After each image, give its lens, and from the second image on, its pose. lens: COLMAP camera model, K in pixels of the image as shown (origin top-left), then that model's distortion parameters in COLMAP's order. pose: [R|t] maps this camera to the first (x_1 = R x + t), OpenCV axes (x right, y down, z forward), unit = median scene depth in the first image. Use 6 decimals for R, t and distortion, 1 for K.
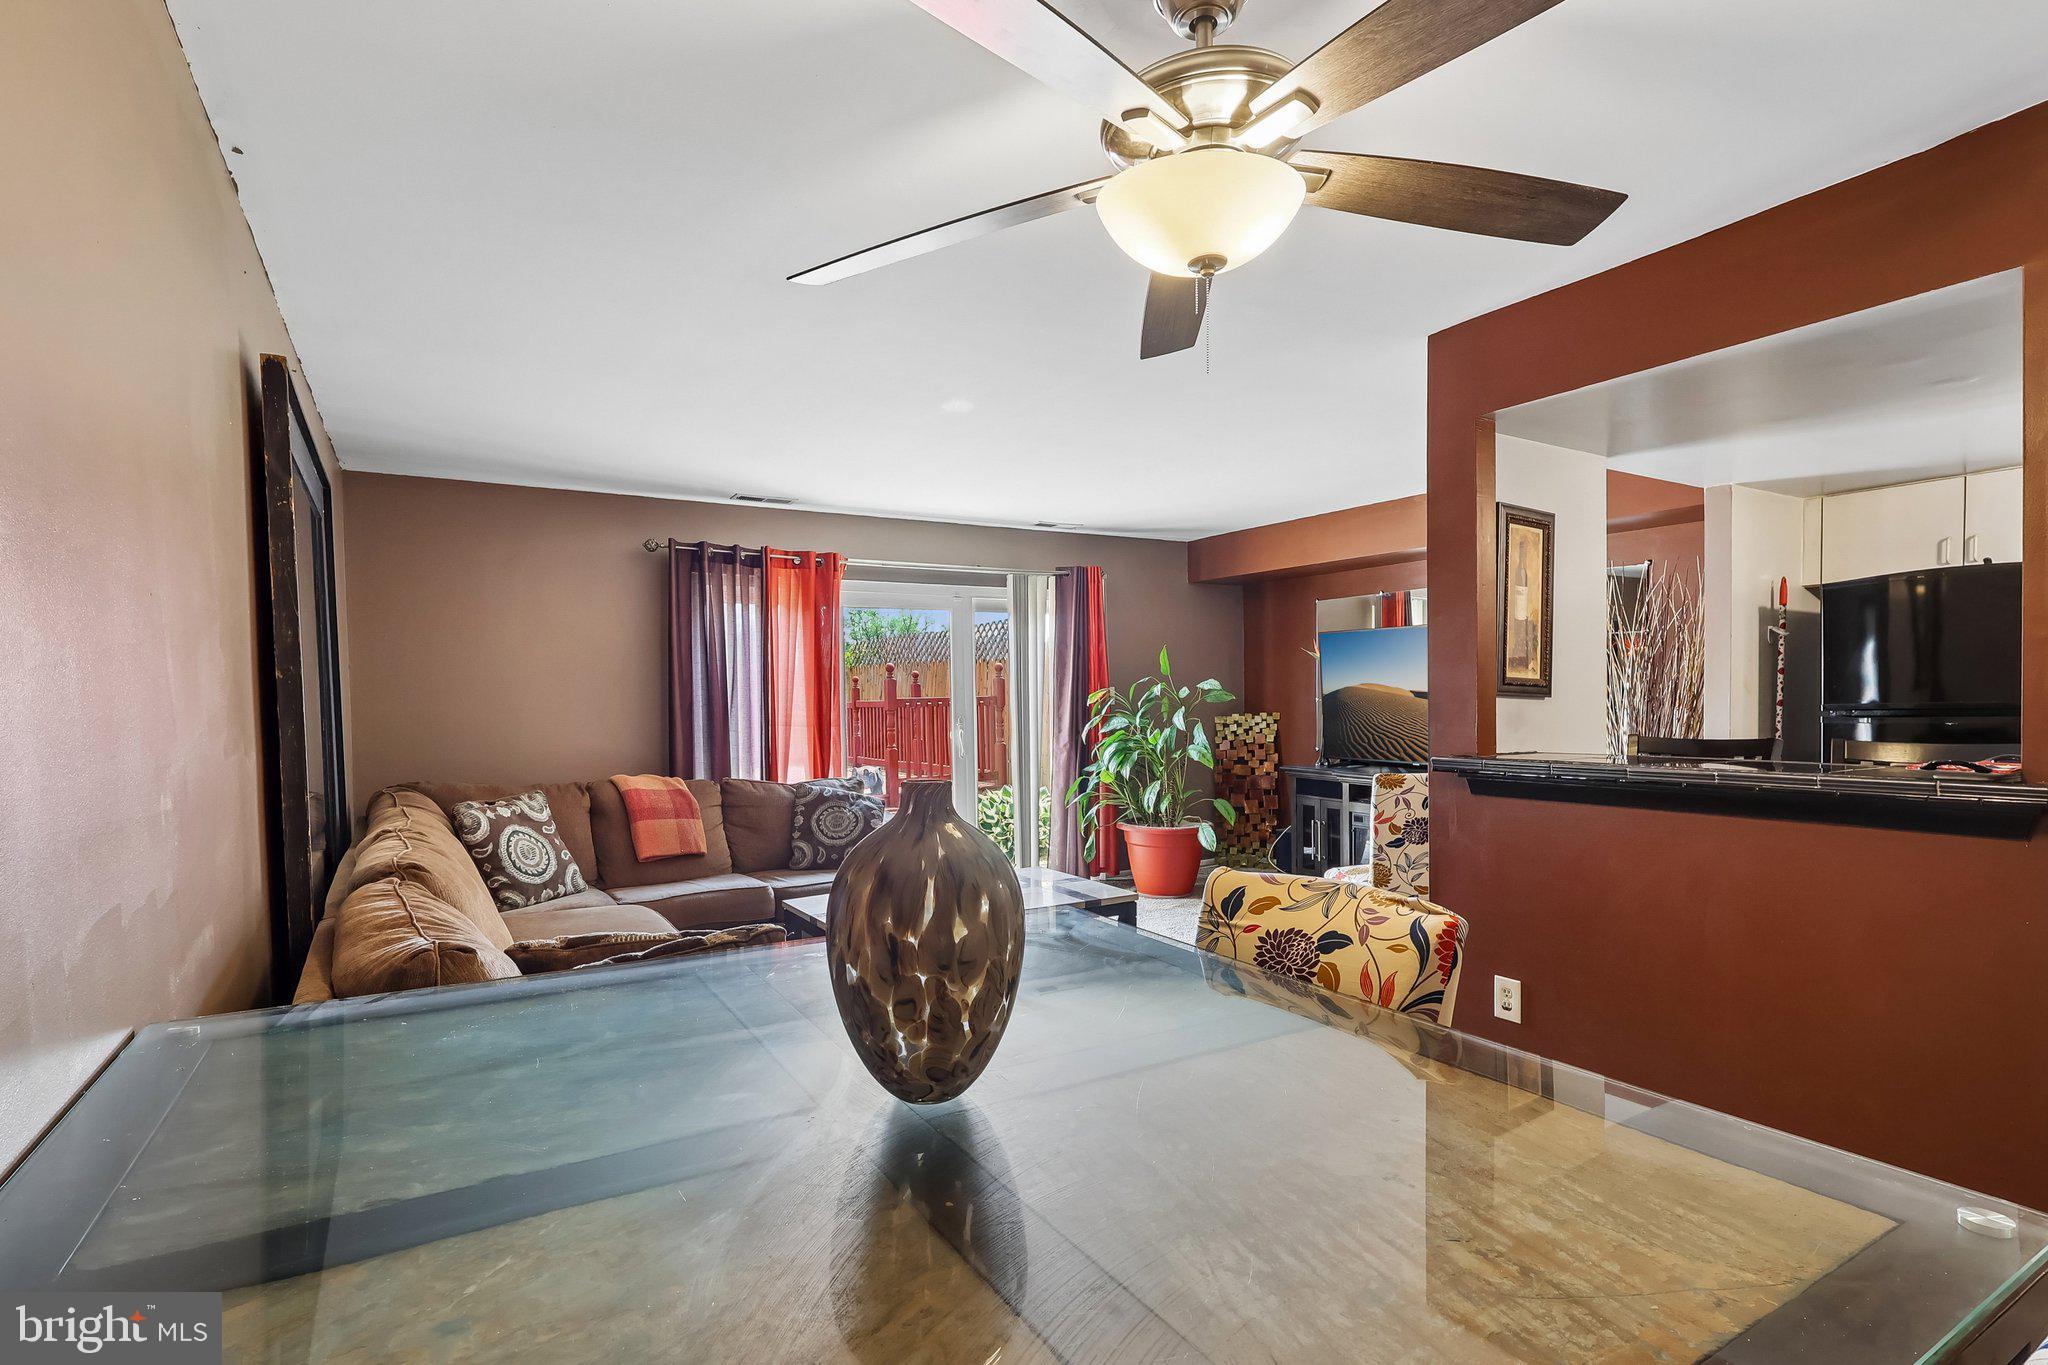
lens RADIAL K [[984.4, 0, 1009.2], [0, 984.4, 726.6], [0, 0, 1]] dist [-0.005577, -0.000329]
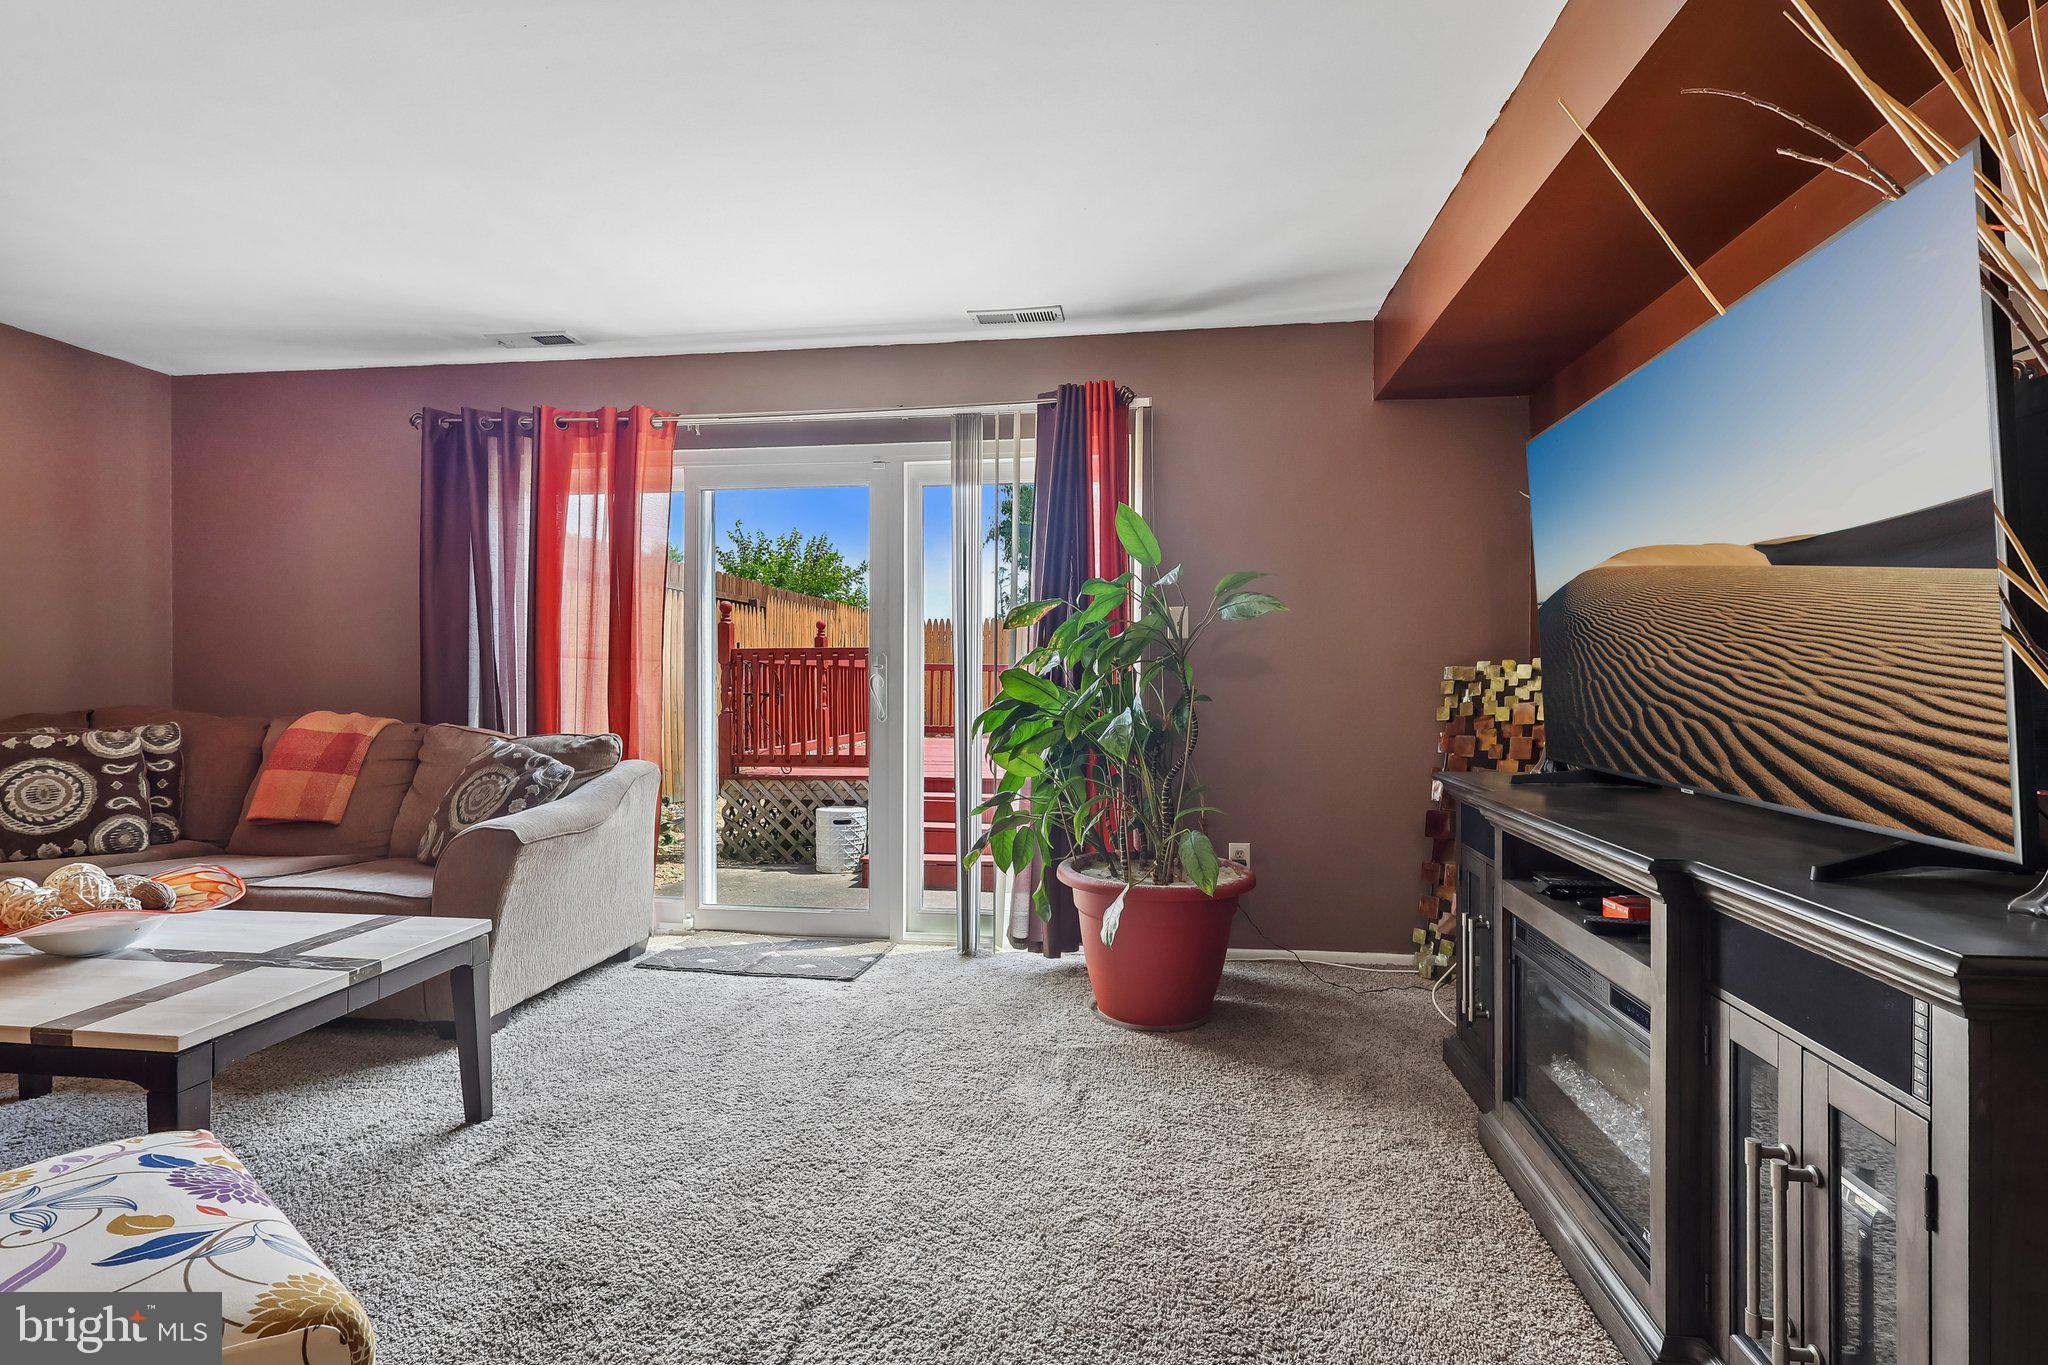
lens RADIAL K [[966.8, 0, 1024.0], [0, 966.8, 690.8], [0, 0, 1]] dist [-0.000267, 0.000278]
pose [[0.783638, 0.023268, -0.620782, 0.470301], [-0.034838, 0.999372, -0.006520, 0.016939], [0.620240, 0.026737, 0.783956, 0.671573]]
